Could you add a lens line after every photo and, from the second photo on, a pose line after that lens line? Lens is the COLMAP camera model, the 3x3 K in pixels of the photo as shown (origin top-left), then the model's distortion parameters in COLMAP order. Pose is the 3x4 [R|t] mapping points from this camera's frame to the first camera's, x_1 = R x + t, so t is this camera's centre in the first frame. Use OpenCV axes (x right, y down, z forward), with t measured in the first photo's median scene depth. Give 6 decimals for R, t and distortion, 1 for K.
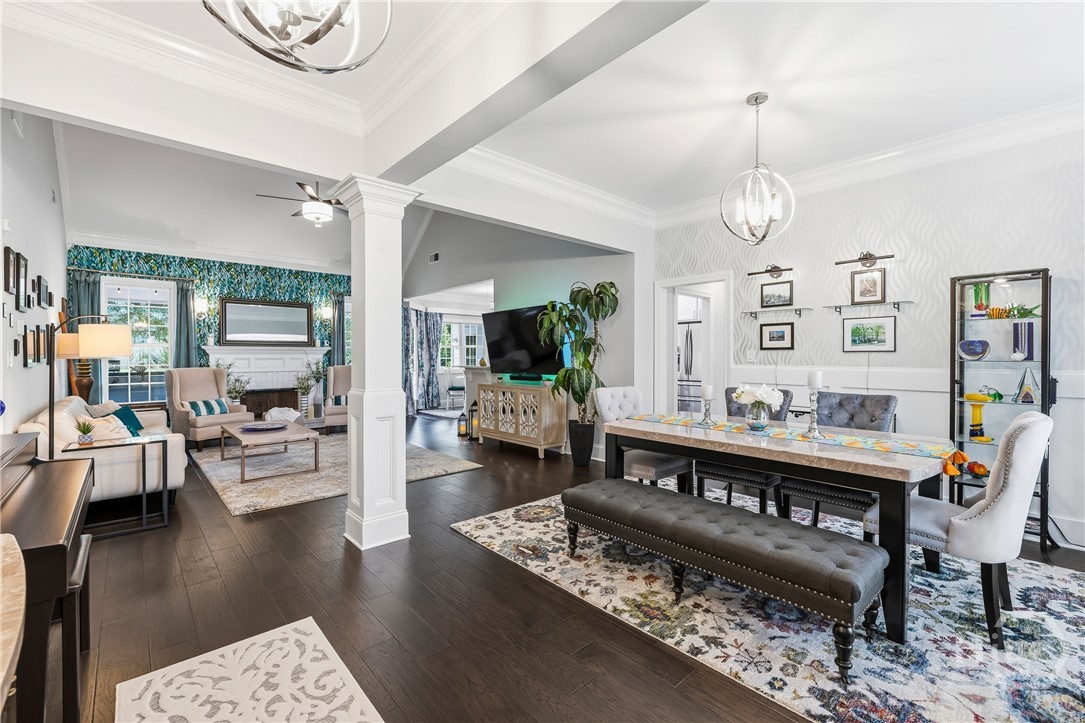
lens RADIAL K [[464.6, 0, 546.7], [0, 464.6, 358.7], [0, 0, 1]] dist [-0.000181, -0.000066]
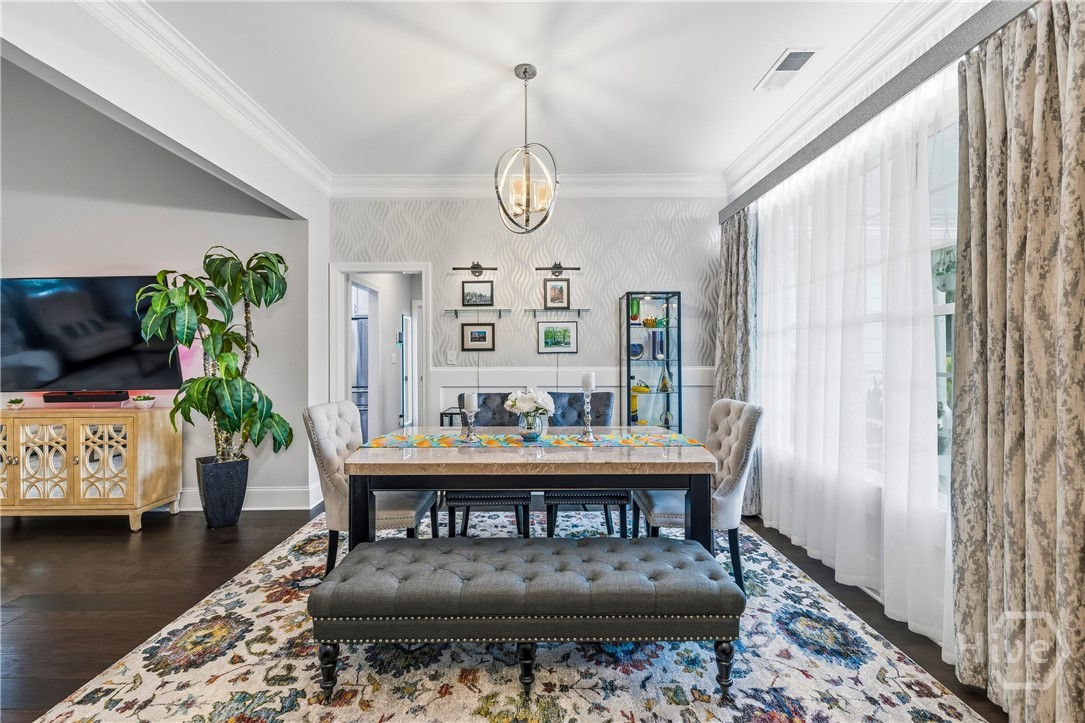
lens RADIAL K [[464.6, 0, 546.9], [0, 464.6, 352.8], [0, 0, 1]] dist [-0.000181, -0.000066]
pose [[0.671681, 0.001198, 0.740840, -0.102890], [0.010752, 0.999878, -0.011366, -0.002257], [-0.740763, 0.015600, 0.671586, 0.207274]]
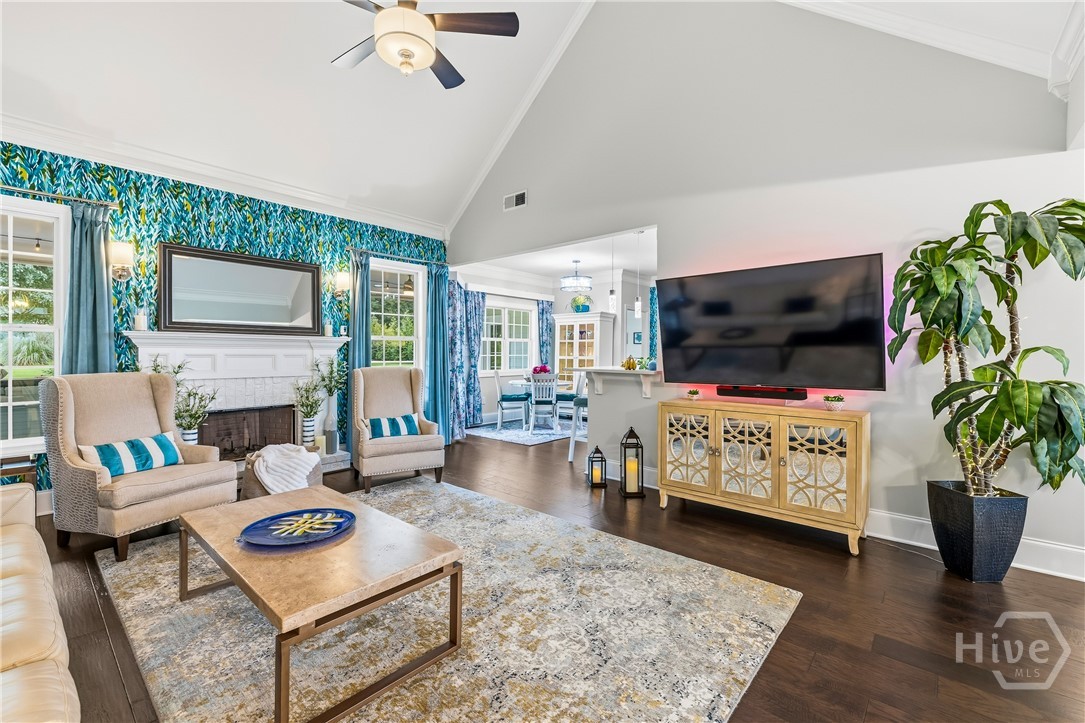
lens RADIAL K [[464.6, 0, 545.0], [0, 464.6, 353.3], [0, 0, 1]] dist [-0.000181, -0.000066]
pose [[0.993555, 0.005603, 0.113212, -0.422806], [-0.005172, 0.999978, -0.004108, -0.003097], [-0.113232, 0.003496, 0.993562, 0.546578]]
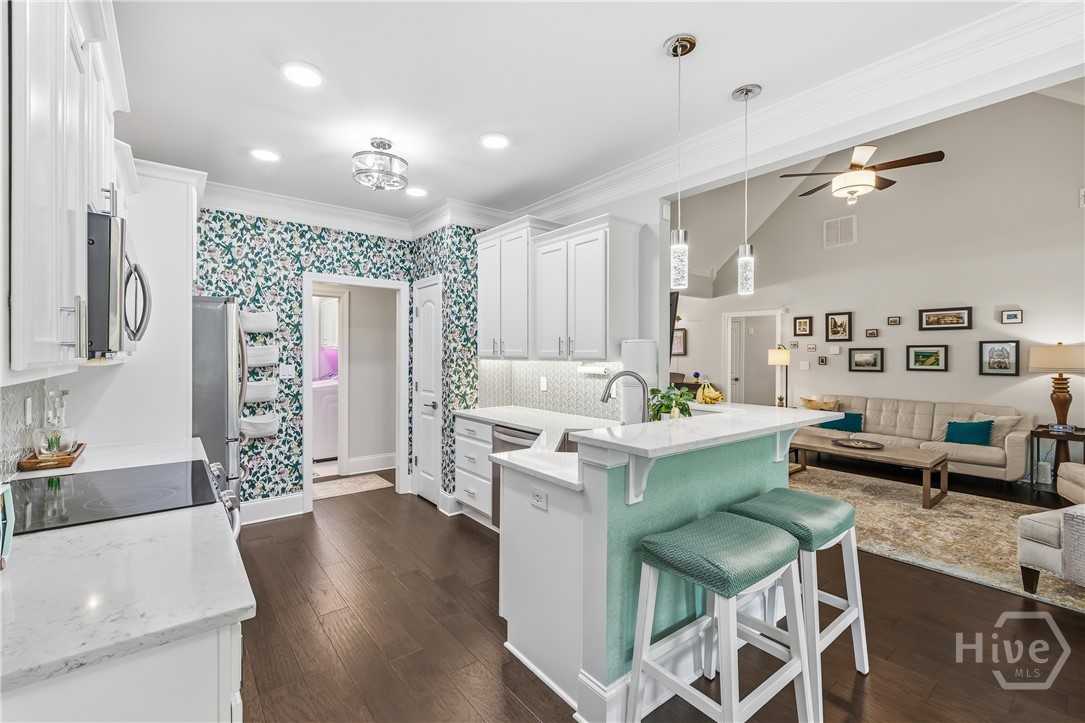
lens RADIAL K [[464.6, 0, 534.3], [0, 464.6, 359.4], [0, 0, 1]] dist [-0.000181, -0.000066]
pose [[-0.997348, -0.001895, 0.072760, -0.020572], [-0.000521, 0.999821, 0.018907, -0.040802], [-0.072783, 0.018819, -0.997170, 1.890281]]
